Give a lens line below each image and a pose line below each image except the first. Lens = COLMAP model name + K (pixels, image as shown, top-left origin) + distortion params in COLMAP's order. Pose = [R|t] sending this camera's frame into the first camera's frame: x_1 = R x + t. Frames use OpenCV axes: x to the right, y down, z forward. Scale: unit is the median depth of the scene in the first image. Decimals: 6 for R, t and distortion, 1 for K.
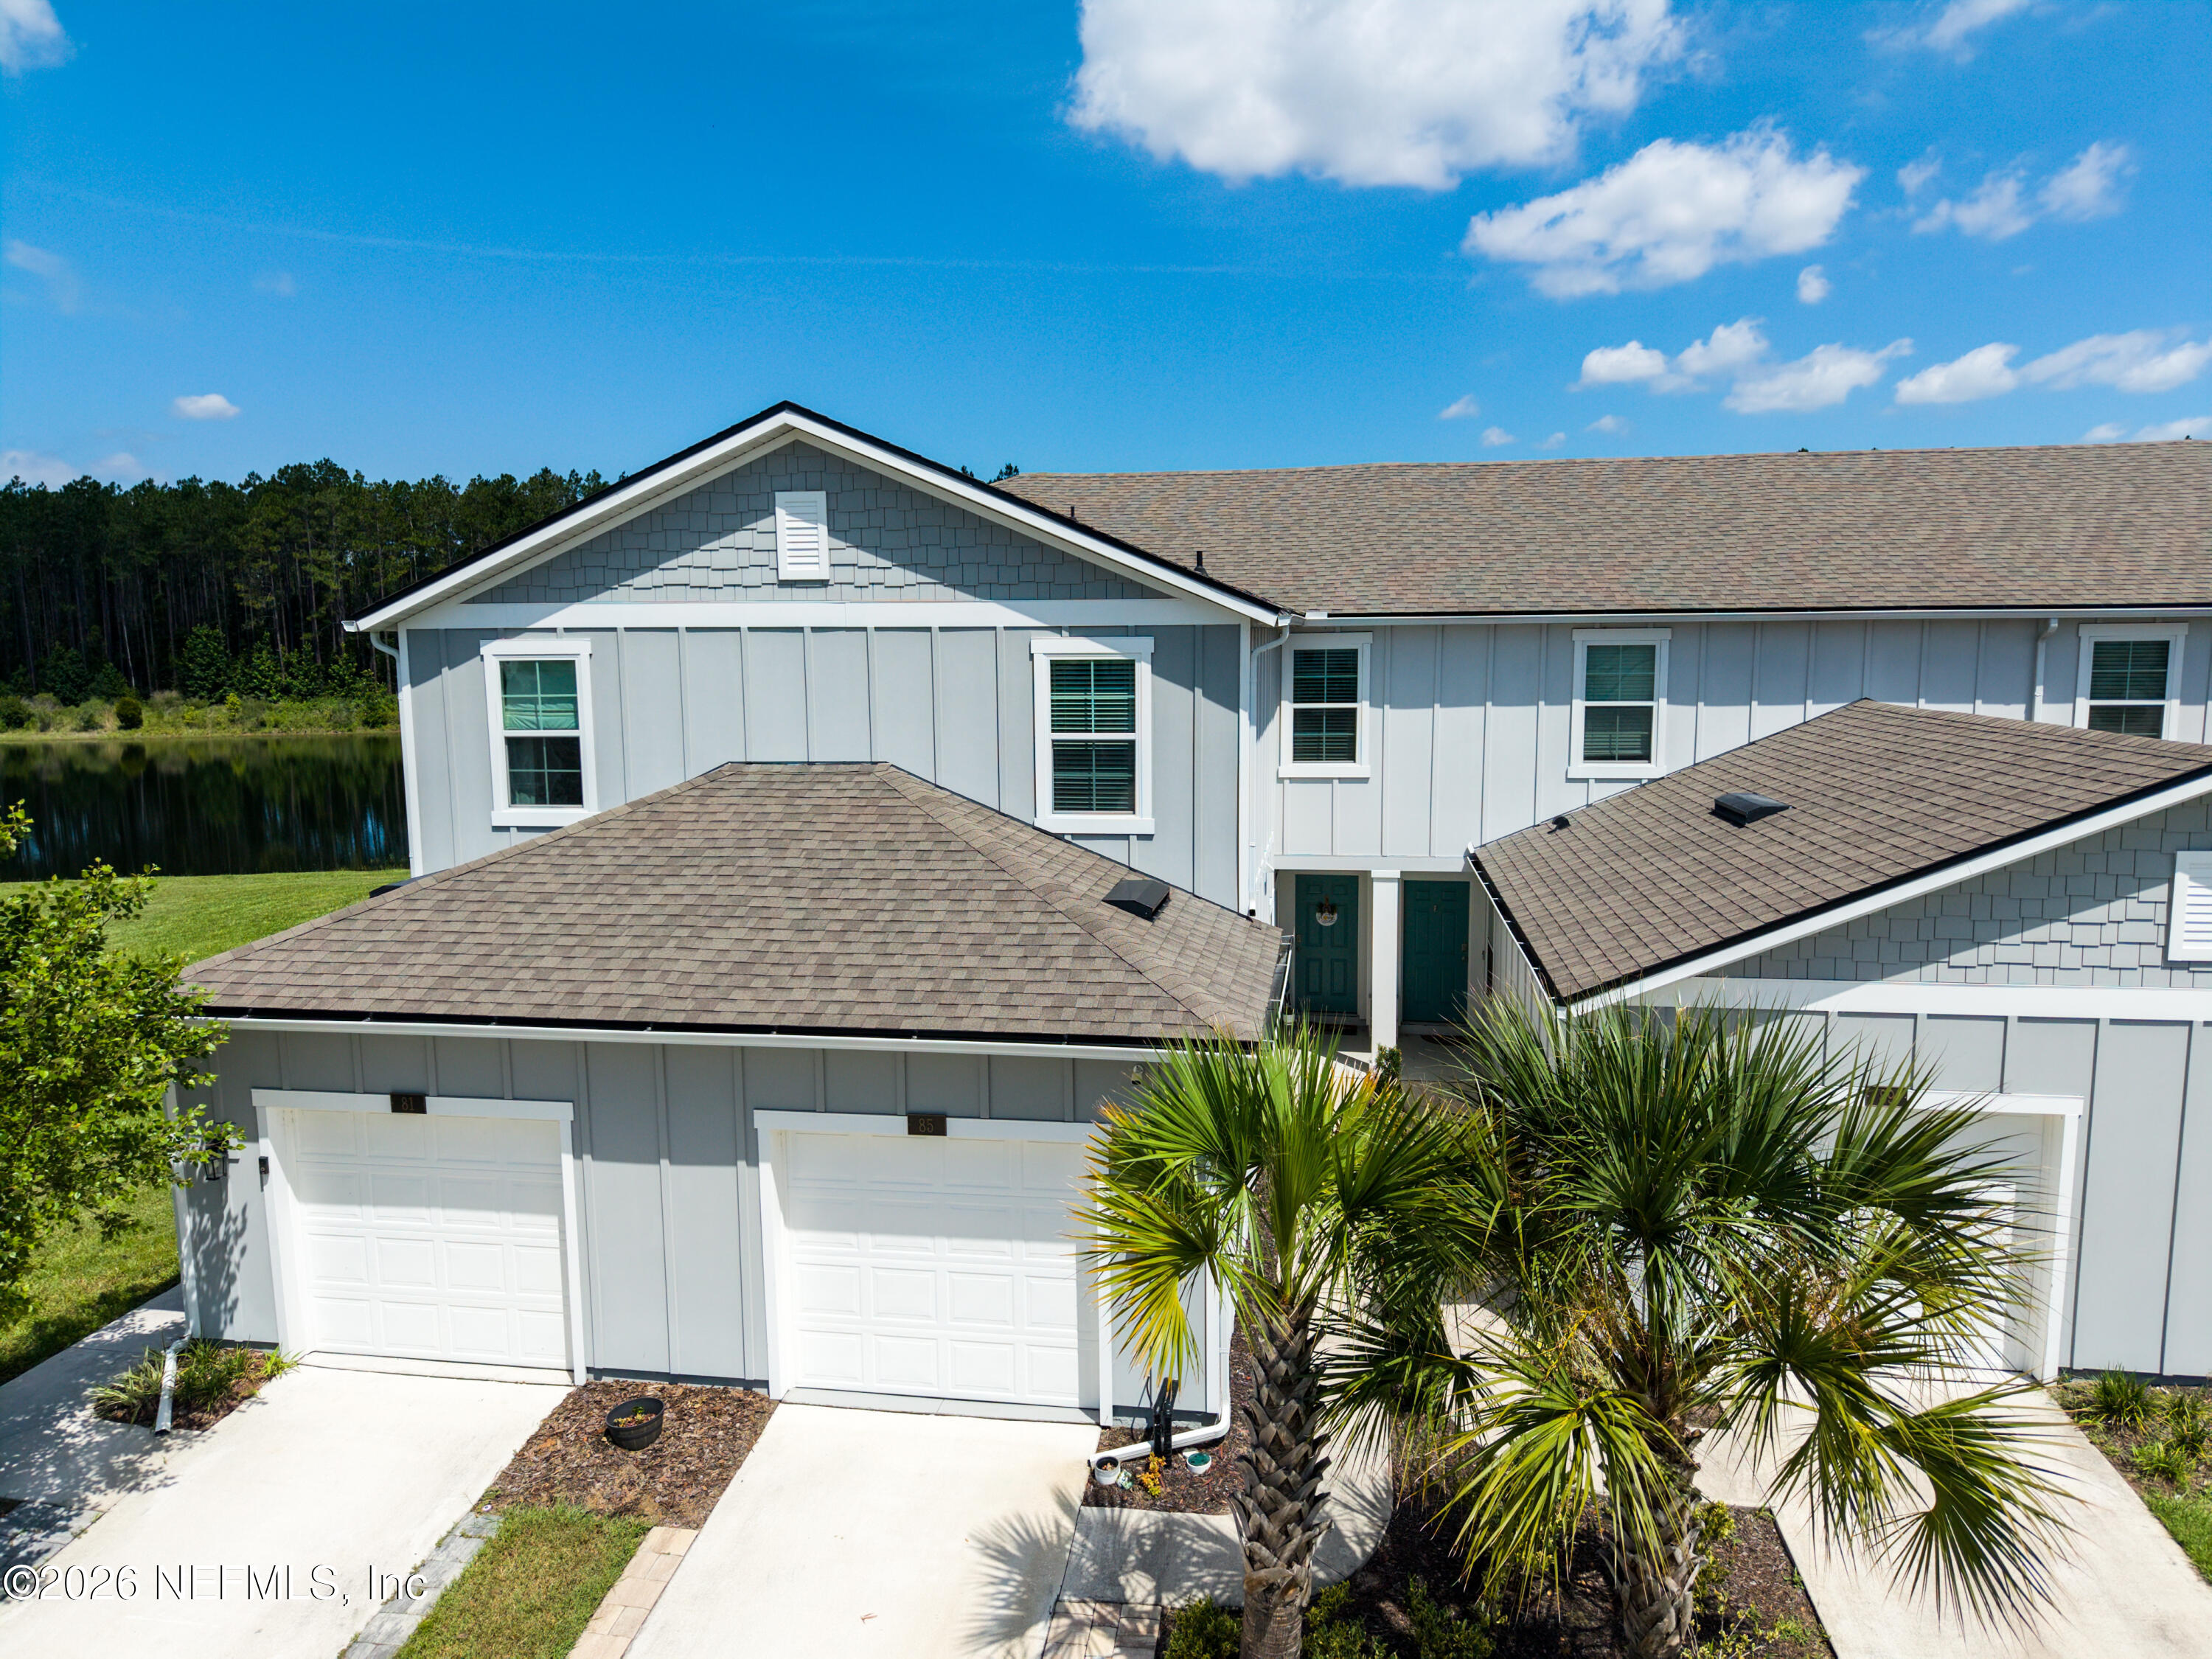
lens RADIAL K [[1489.7, 0, 1106.0], [0, 1489.7, 829.5], [0, 0, 1]] dist [0.030008, -0.034153]
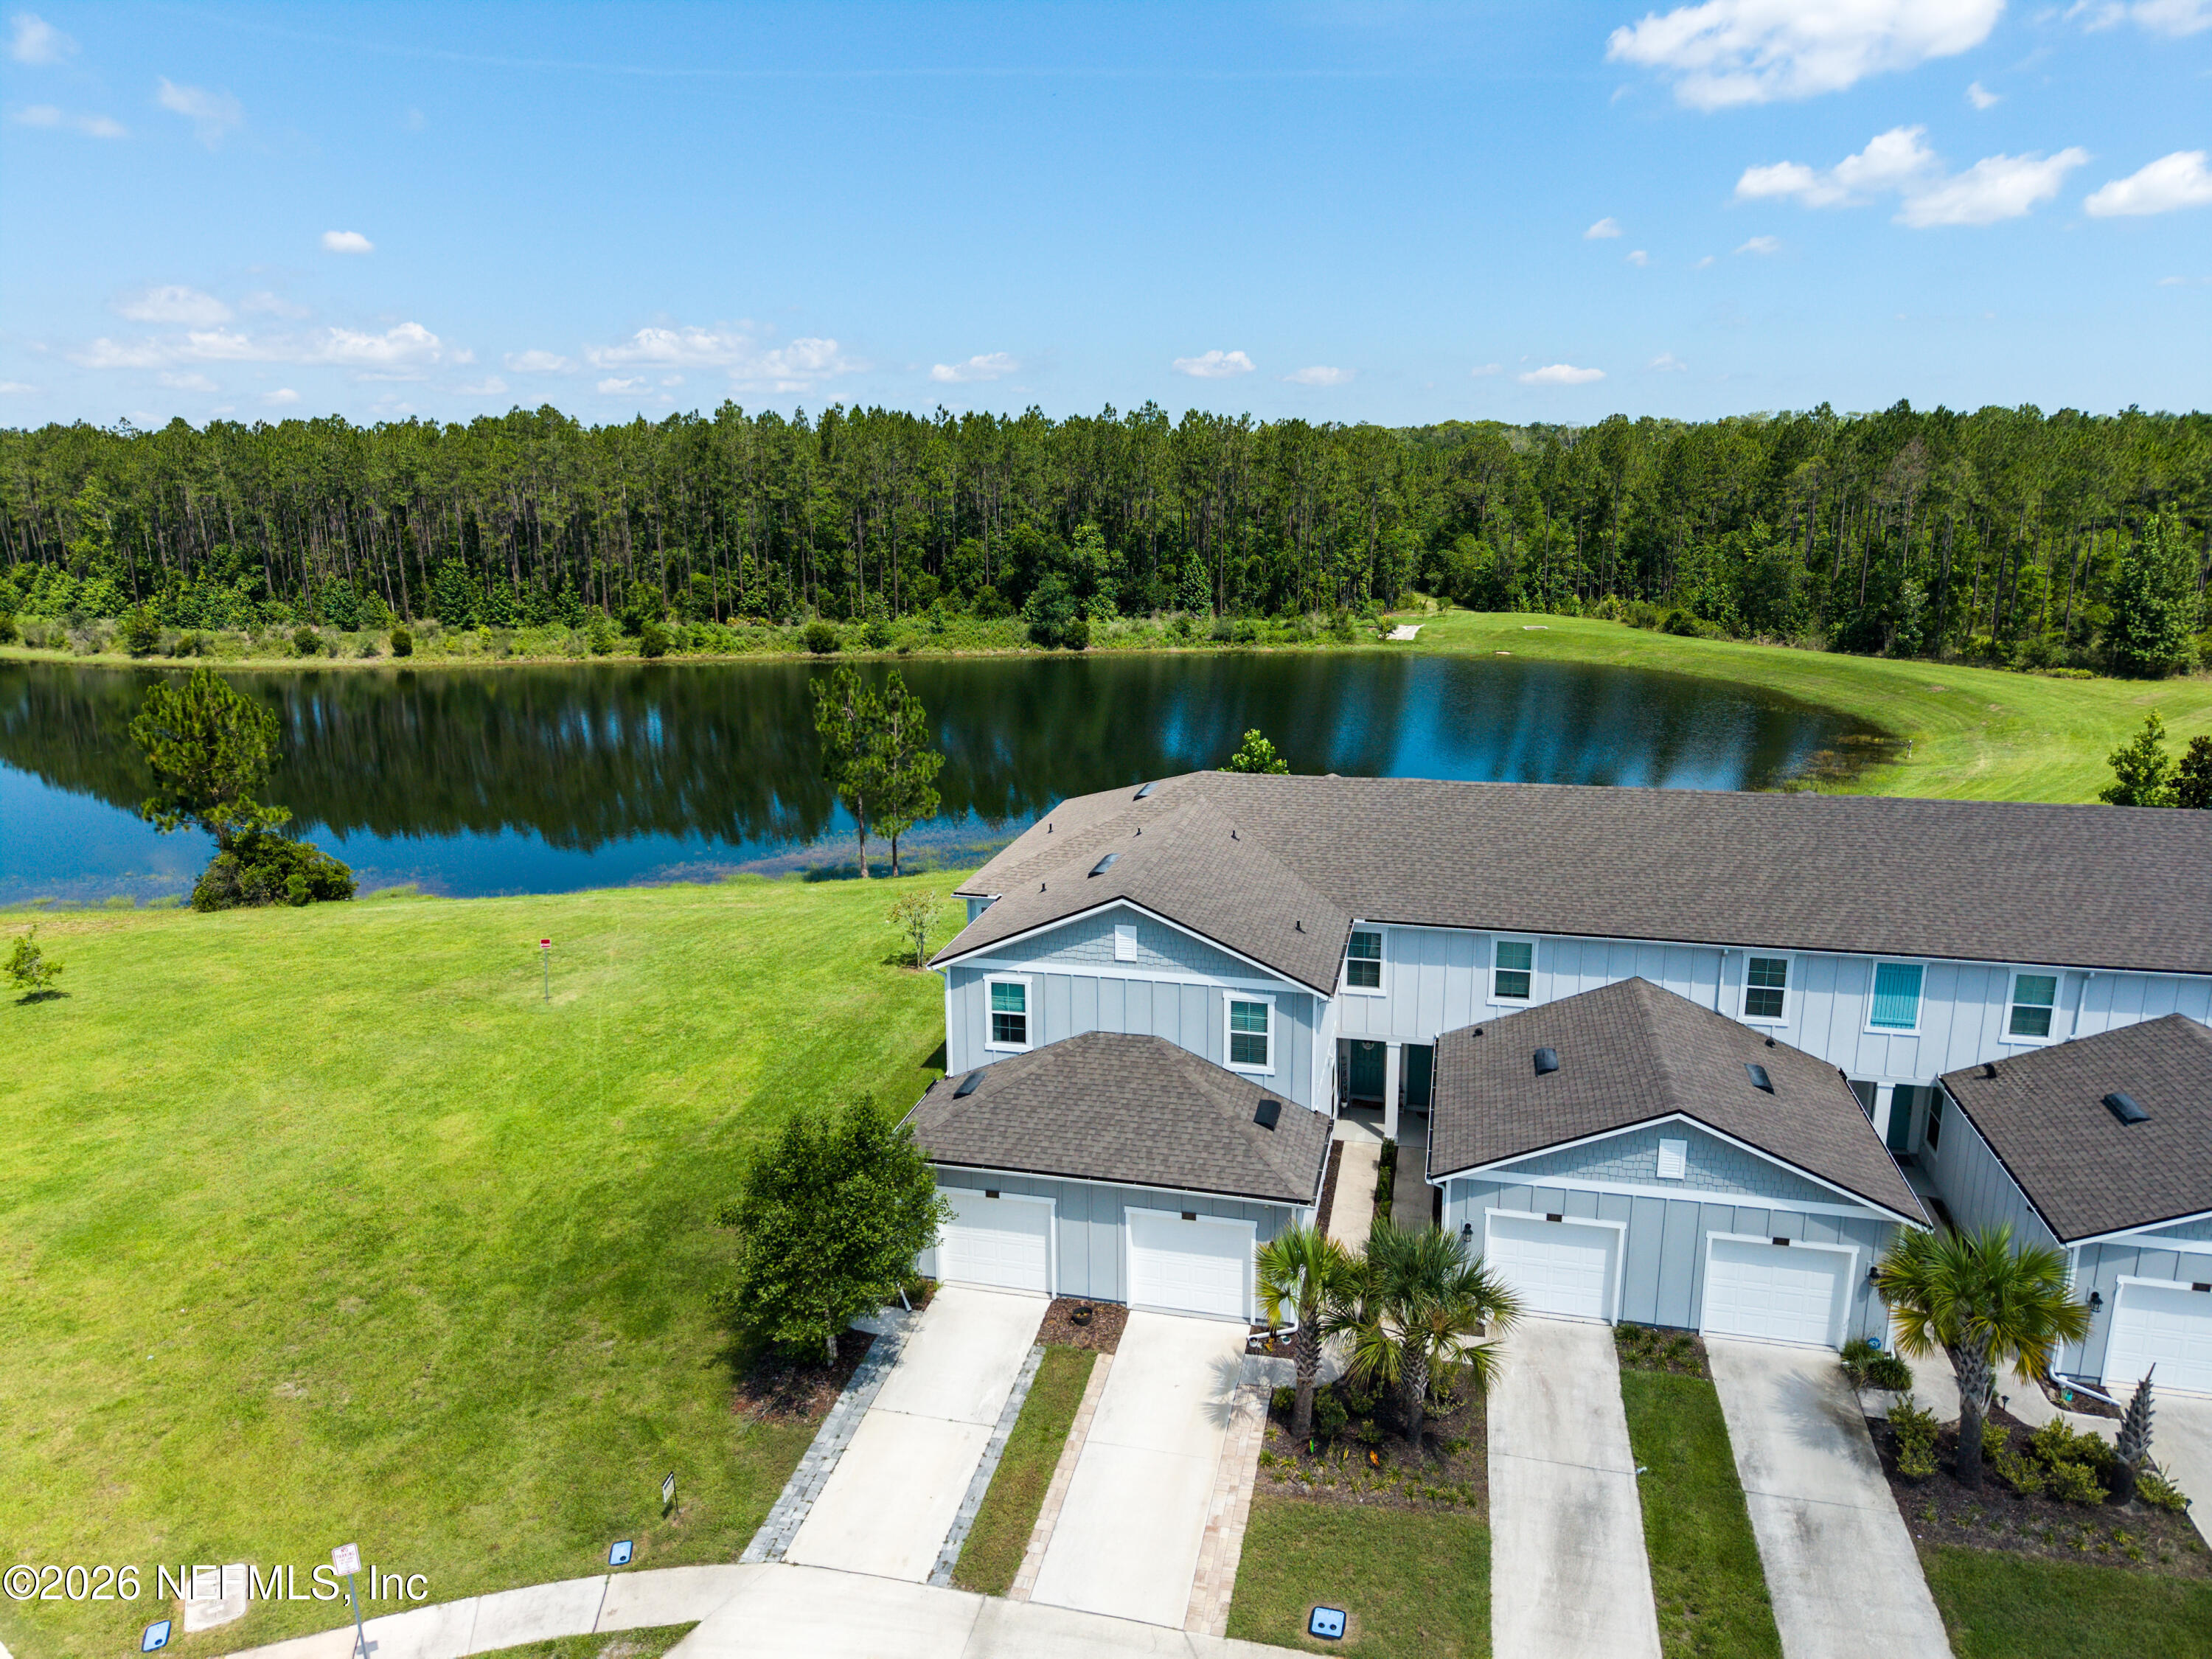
lens RADIAL K [[1491.4, 0, 1103.7], [0, 1491.4, 815.3], [0, 0, 1]] dist [0.057596, -0.076822]
pose [[0.996639, 0.020242, -0.079378, -0.055868], [-0.012248, 0.994920, 0.099923, -0.619754], [0.080998, -0.098615, 0.991824, -1.280152]]
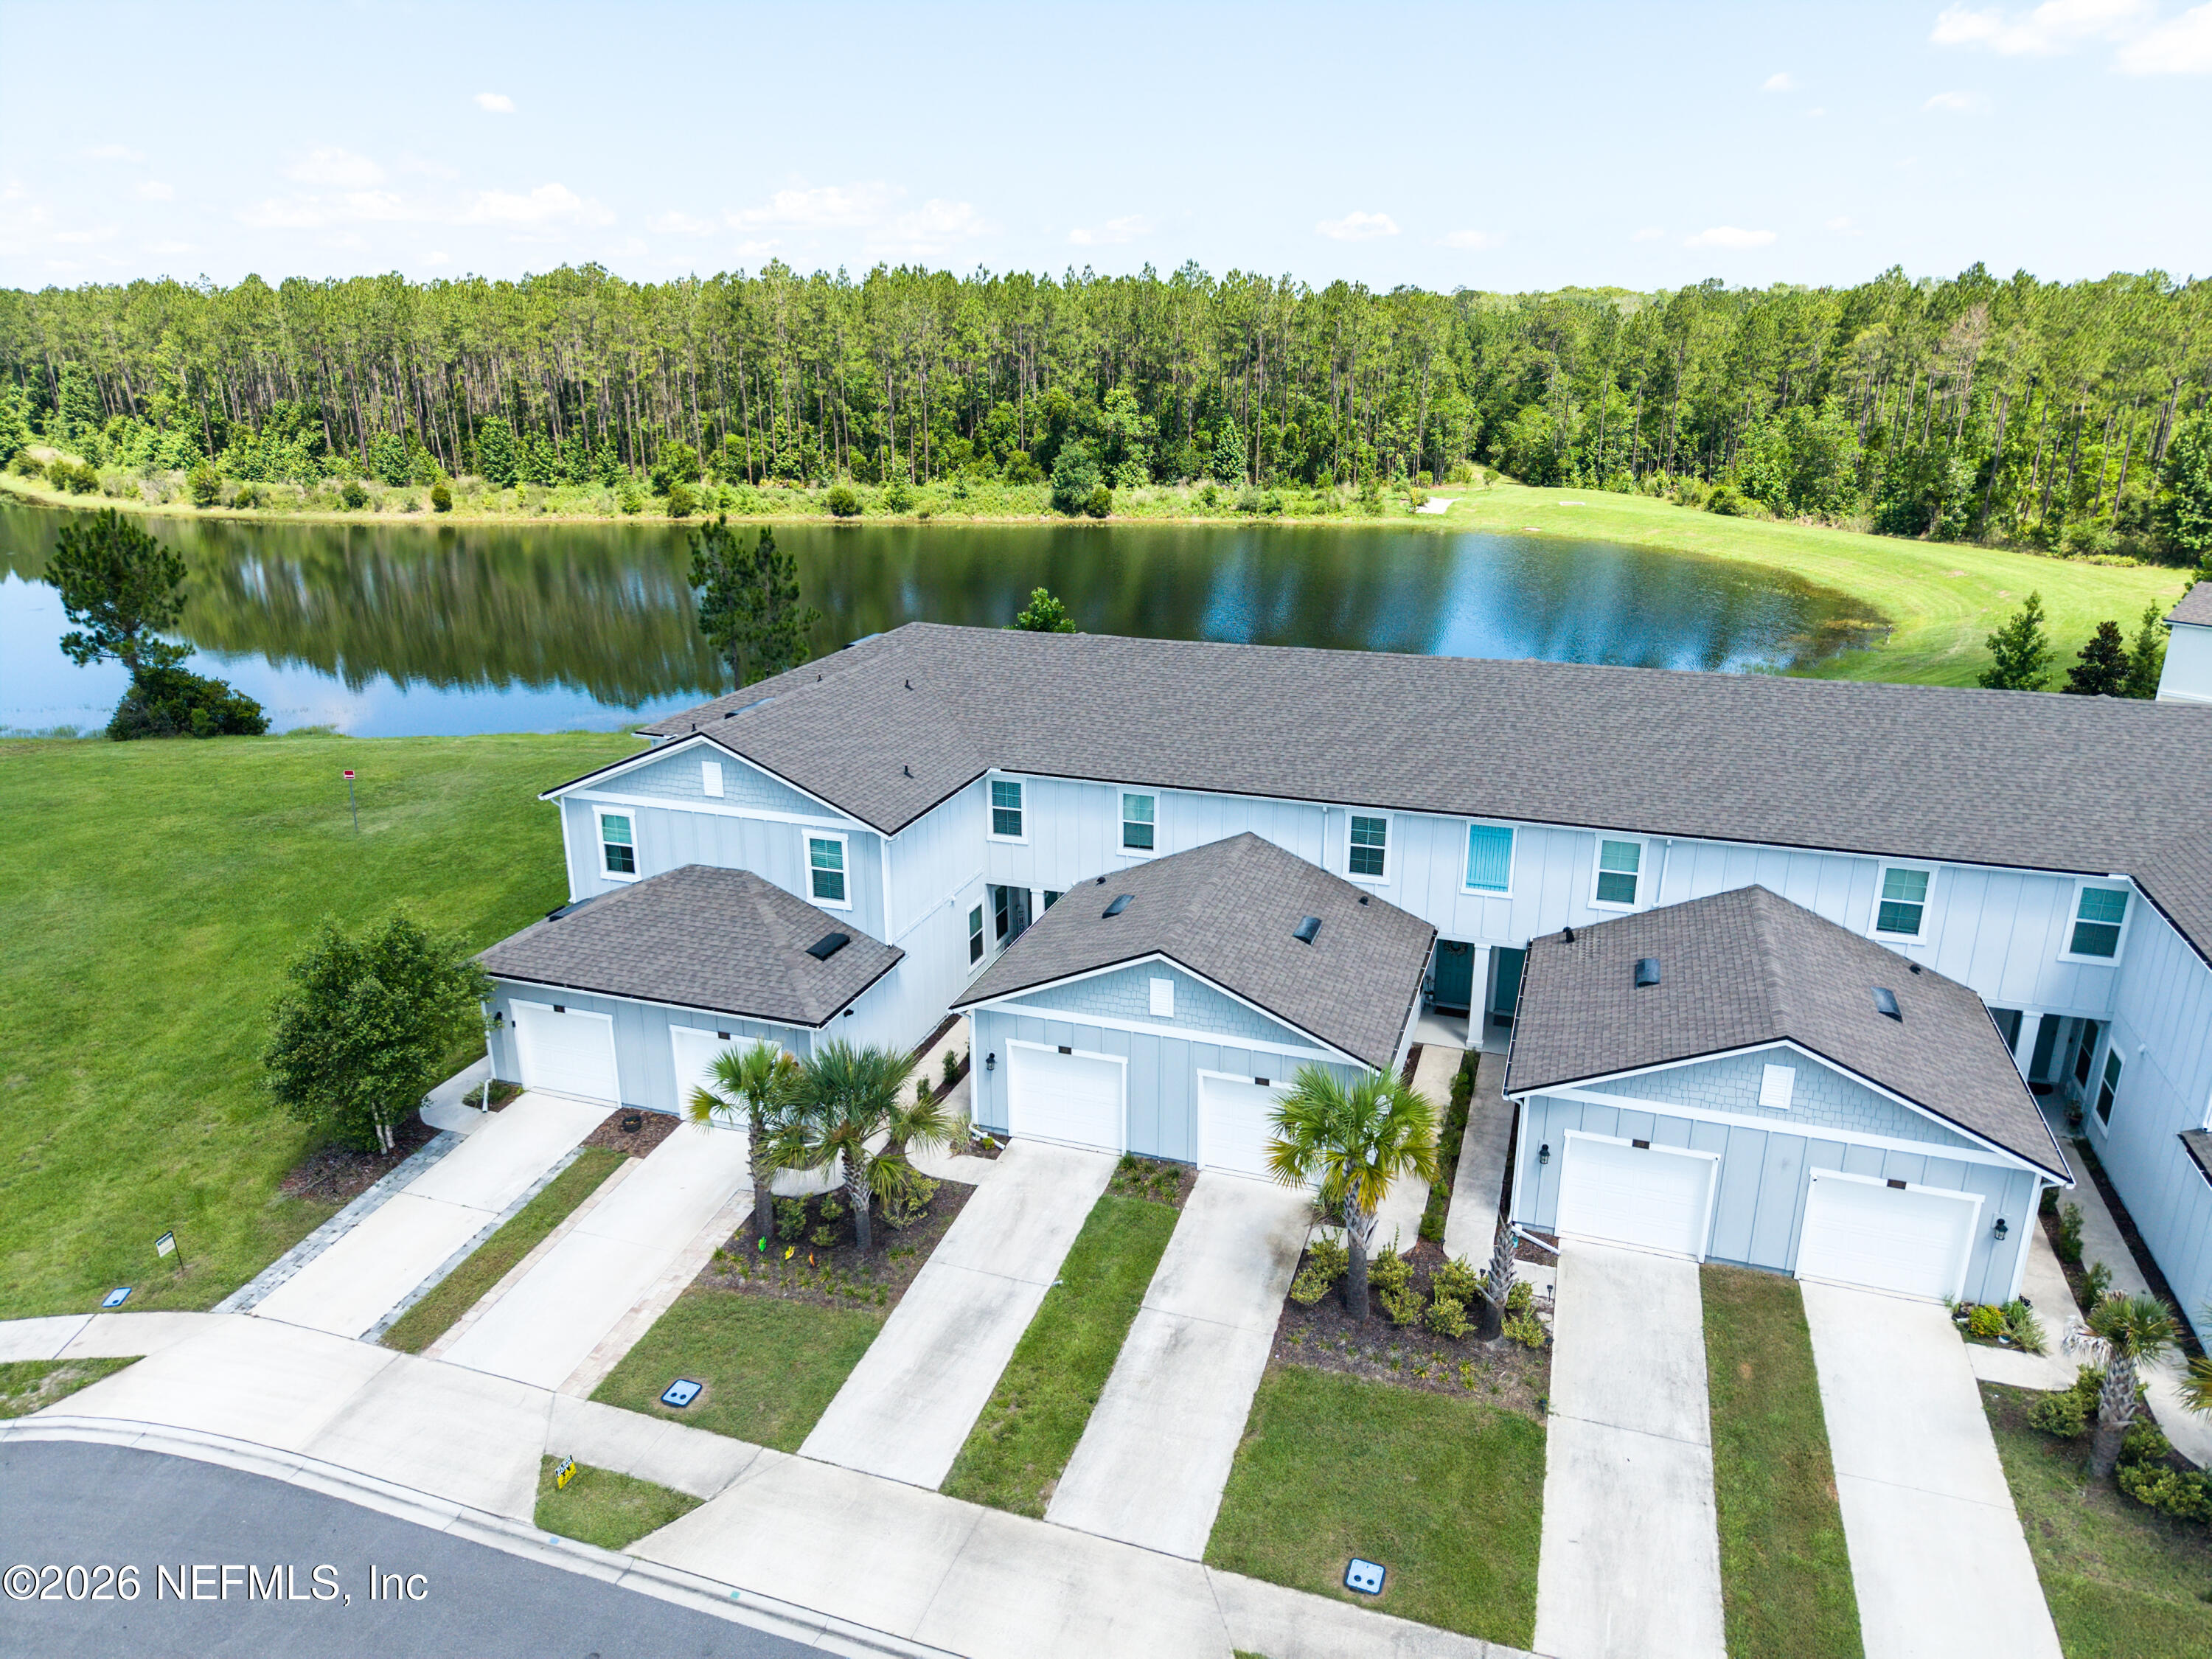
lens RADIAL K [[1489.7, 0, 1106.0], [0, 1489.7, 829.5], [0, 0, 1]] dist [0.030008, -0.034153]
pose [[0.985429, 0.062619, -0.158142, 0.798247], [-0.031505, 0.980874, 0.192078, -0.591989], [0.167145, -0.184297, 0.968554, -1.225963]]
